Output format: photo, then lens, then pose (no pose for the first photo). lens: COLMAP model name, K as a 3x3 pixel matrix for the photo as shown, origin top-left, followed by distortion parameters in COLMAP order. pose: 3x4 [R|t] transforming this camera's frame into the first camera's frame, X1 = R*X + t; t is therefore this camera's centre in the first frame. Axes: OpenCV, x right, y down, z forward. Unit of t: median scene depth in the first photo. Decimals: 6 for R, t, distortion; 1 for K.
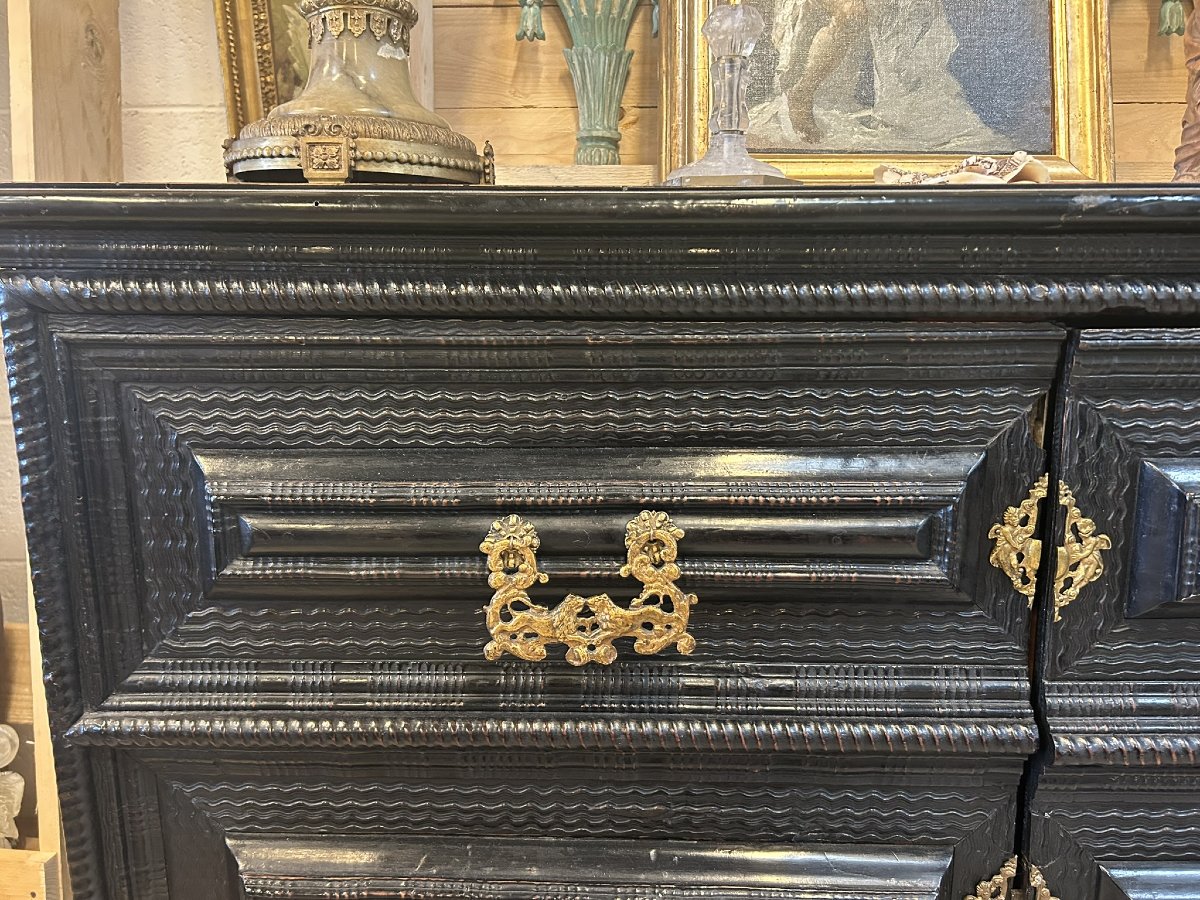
lens RADIAL K [[893.3, 0, 576.3], [0, 893.3, 423.5], [0, 0, 1]] dist [0.024454, -0.023271]
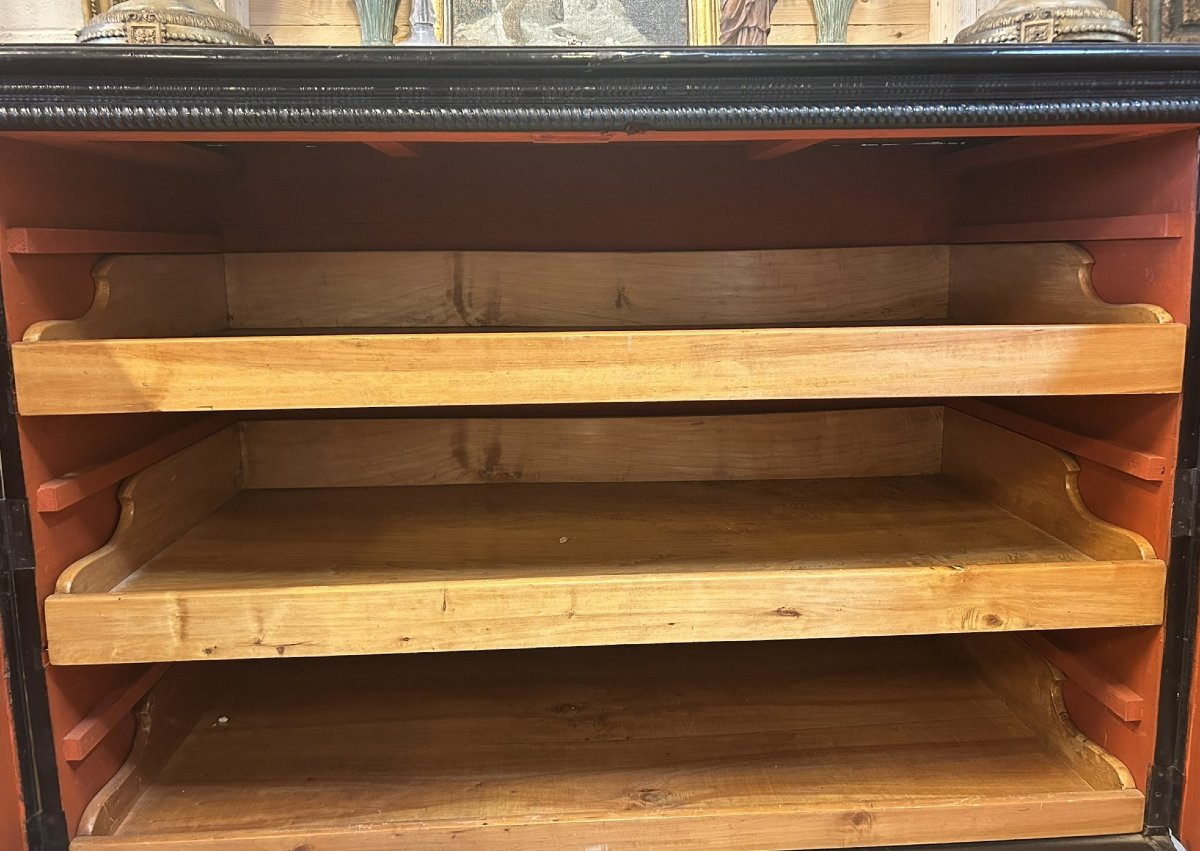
lens RADIAL K [[979.4, 0, 601.4], [0, 979.4, 424.8], [0, 0, 1]] dist [0.005880, -0.010630]
pose [[0.995934, -0.024383, 0.086729, 0.318556], [0.025332, 0.999631, -0.009857, 0.383280], [-0.086456, 0.012013, 0.996183, -0.681036]]
